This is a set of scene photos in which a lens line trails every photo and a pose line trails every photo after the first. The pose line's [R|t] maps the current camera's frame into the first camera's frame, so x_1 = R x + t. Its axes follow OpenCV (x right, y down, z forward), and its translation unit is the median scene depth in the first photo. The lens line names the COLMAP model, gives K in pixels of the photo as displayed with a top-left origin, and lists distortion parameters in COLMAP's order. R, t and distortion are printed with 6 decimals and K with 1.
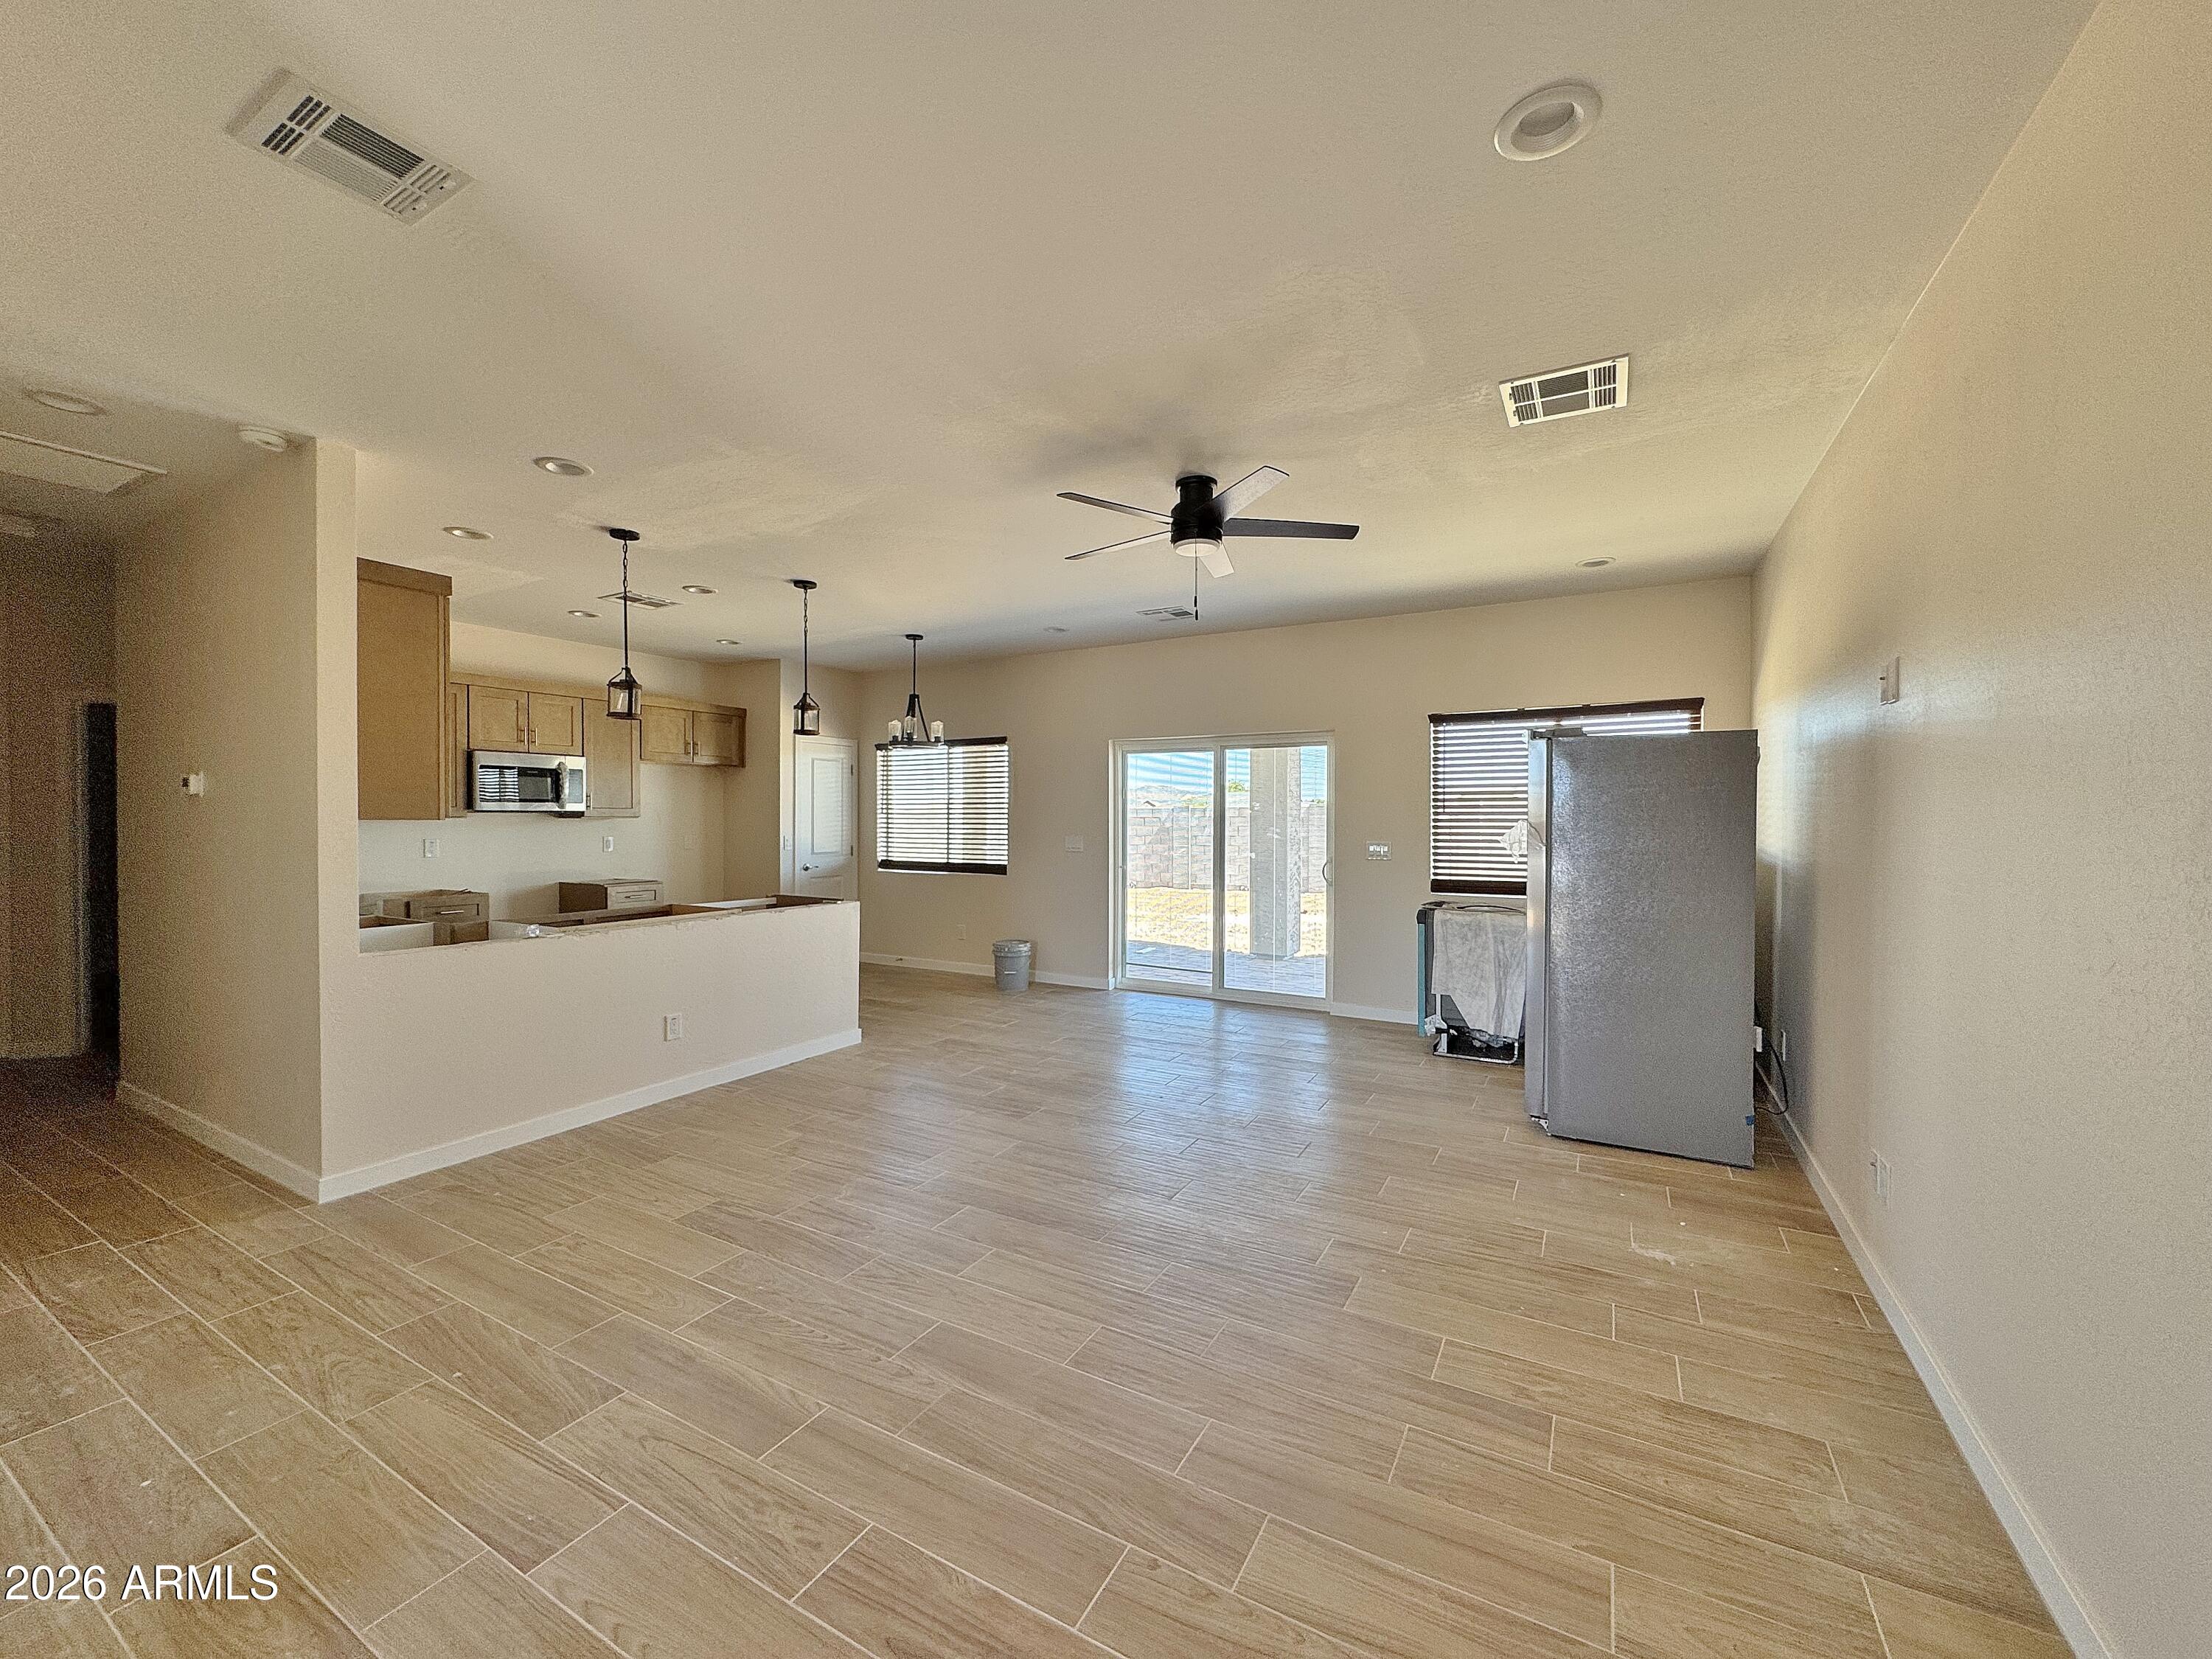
lens RADIAL K [[882.8, 0, 1106.0], [0, 882.8, 829.5], [0, 0, 1]] dist [-0.000202, -0.000064]
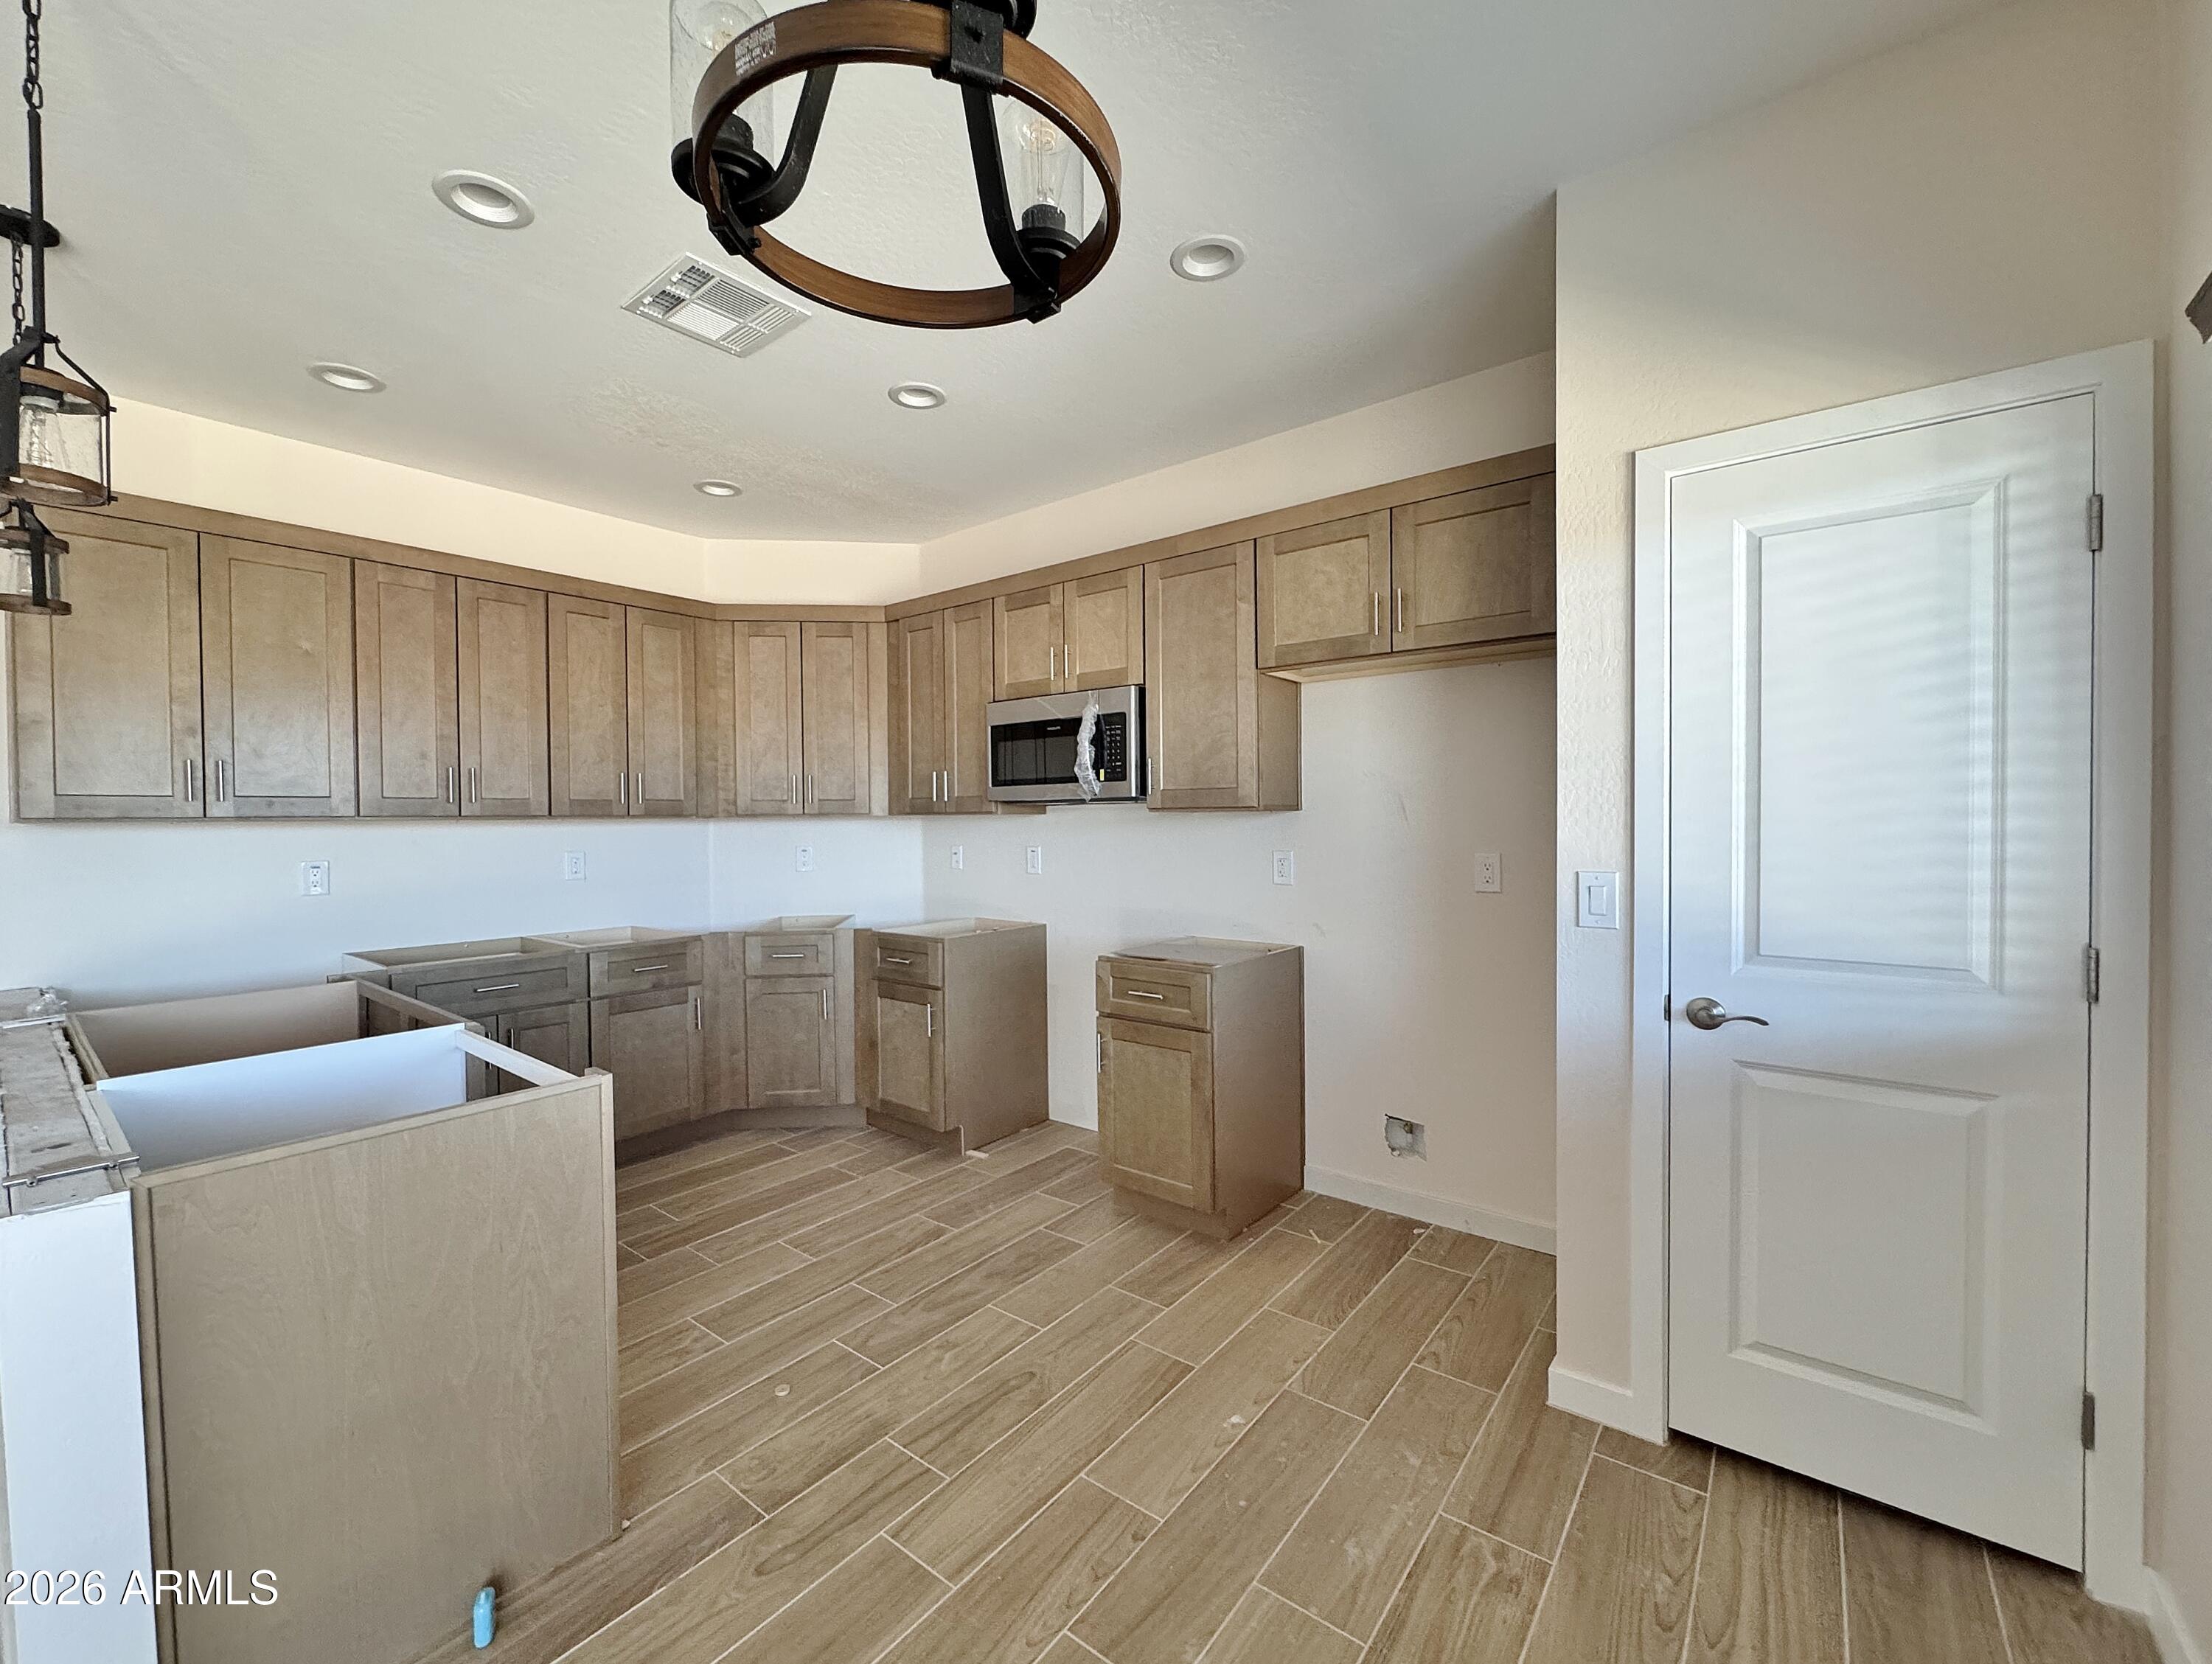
lens RADIAL K [[882.7, 0, 1106.0], [0, 882.7, 832.0], [0, 0, 1]] dist [-0.000202, -0.000064]
pose [[-0.160047, 0.019344, -0.986920, -0.088243], [-0.000012, 0.999808, 0.019598, -0.010235], [0.987109, 0.003148, -0.160016, 0.921569]]
